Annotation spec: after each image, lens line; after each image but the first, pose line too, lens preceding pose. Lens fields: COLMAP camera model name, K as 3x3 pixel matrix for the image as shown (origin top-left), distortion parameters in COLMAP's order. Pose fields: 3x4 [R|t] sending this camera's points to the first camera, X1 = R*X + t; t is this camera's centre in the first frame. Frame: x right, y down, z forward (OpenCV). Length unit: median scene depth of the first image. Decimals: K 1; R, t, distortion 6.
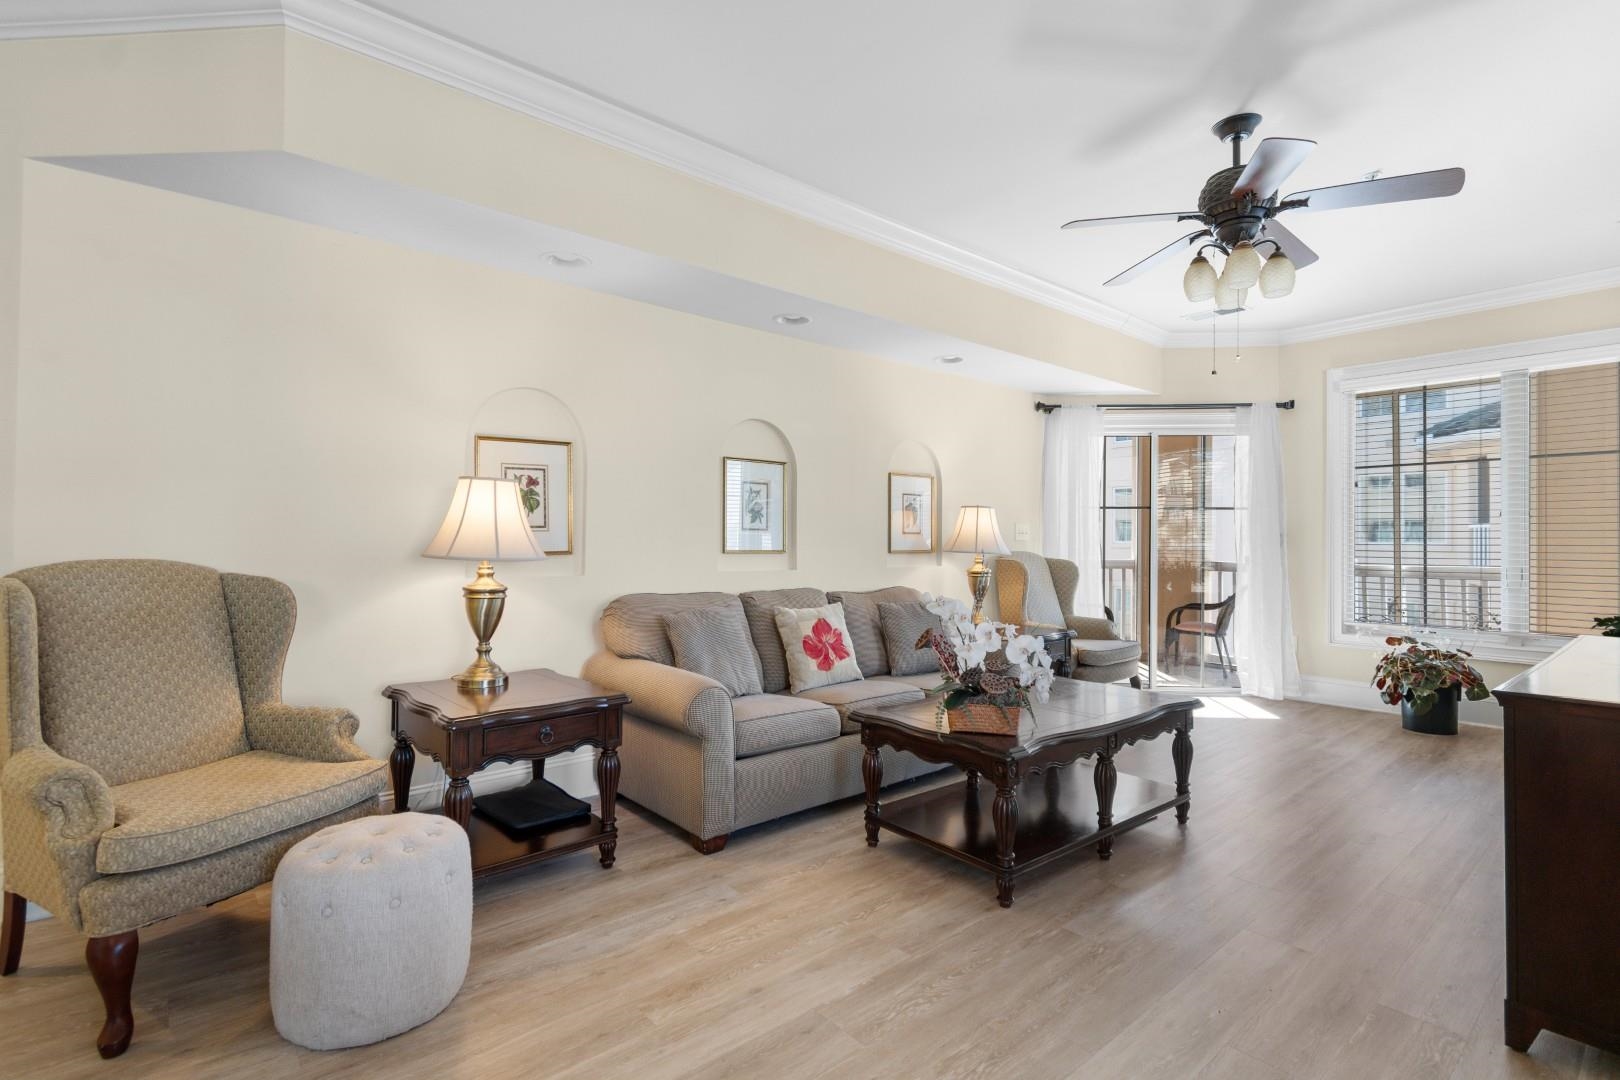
lens RADIAL K [[762.8, 0, 810.5], [0, 762.8, 544.9], [0, 0, 1]] dist [-0.000229, -0.000052]
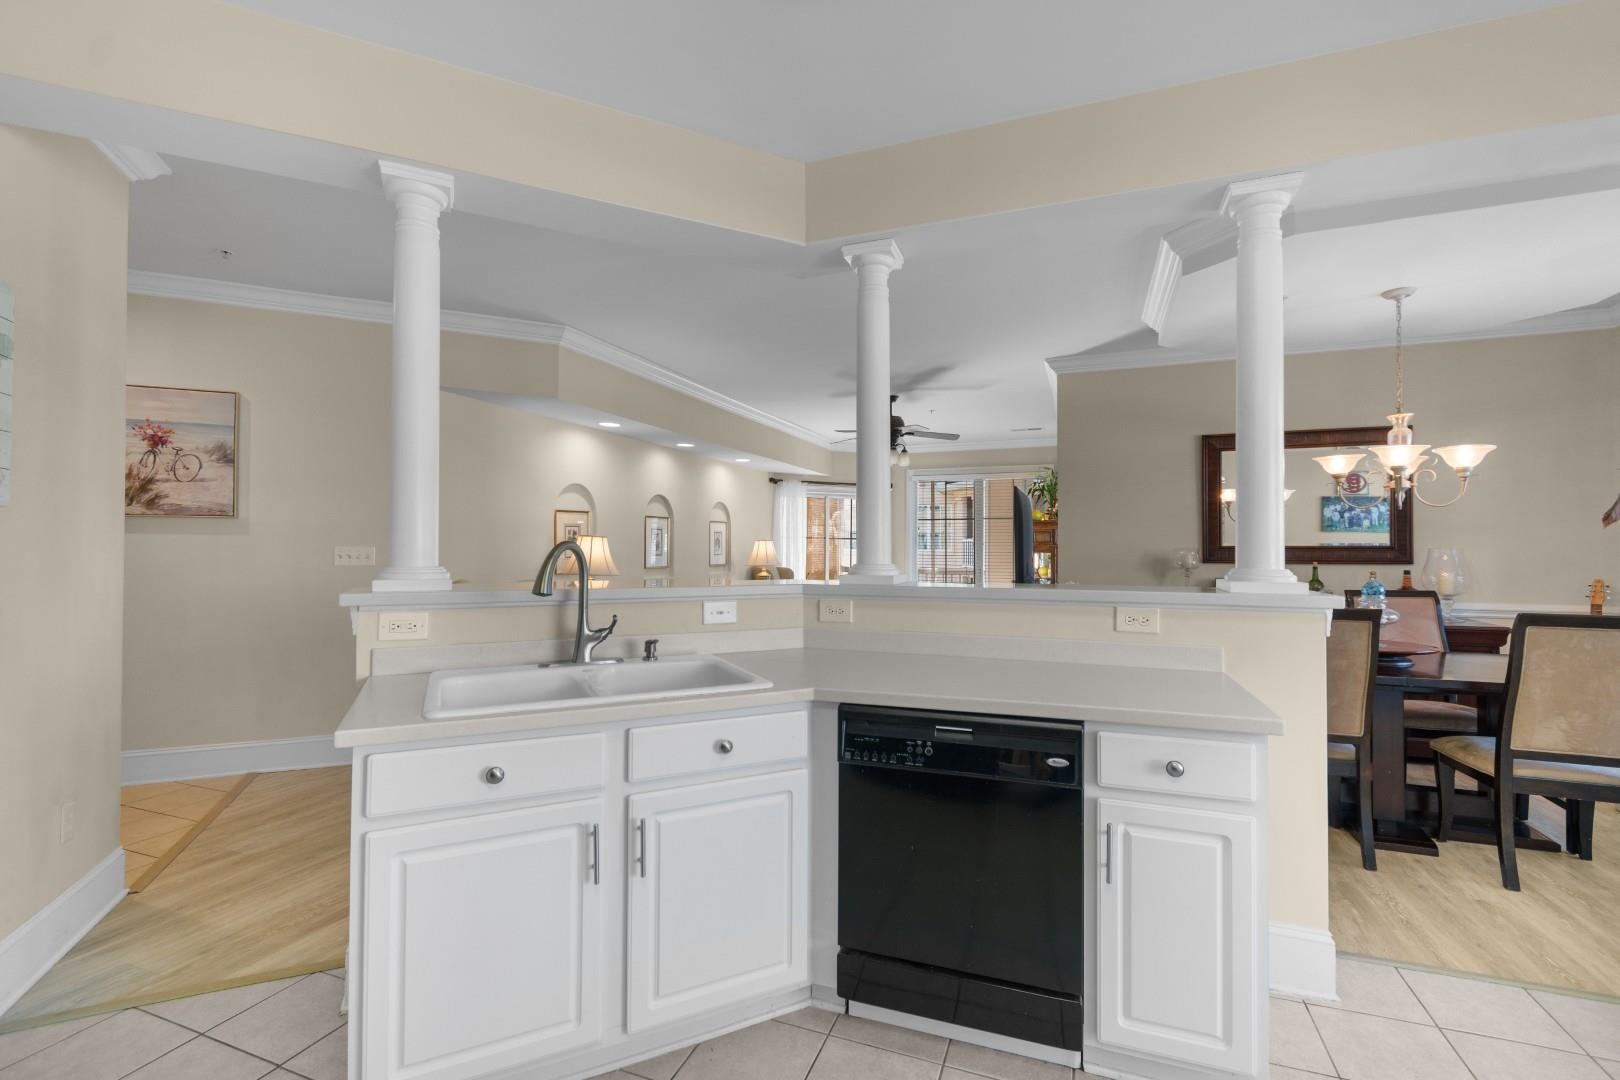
lens RADIAL K [[711.8, 0, 814.9], [0, 711.8, 545.8], [0, 0, 1]] dist [0.004446, 0.000168]
pose [[0.875954, -0.000297, 0.482395, -0.460329], [0.002147, 0.999992, -0.003284, -0.029203], [-0.482390, 0.003912, 0.875948, -0.548948]]
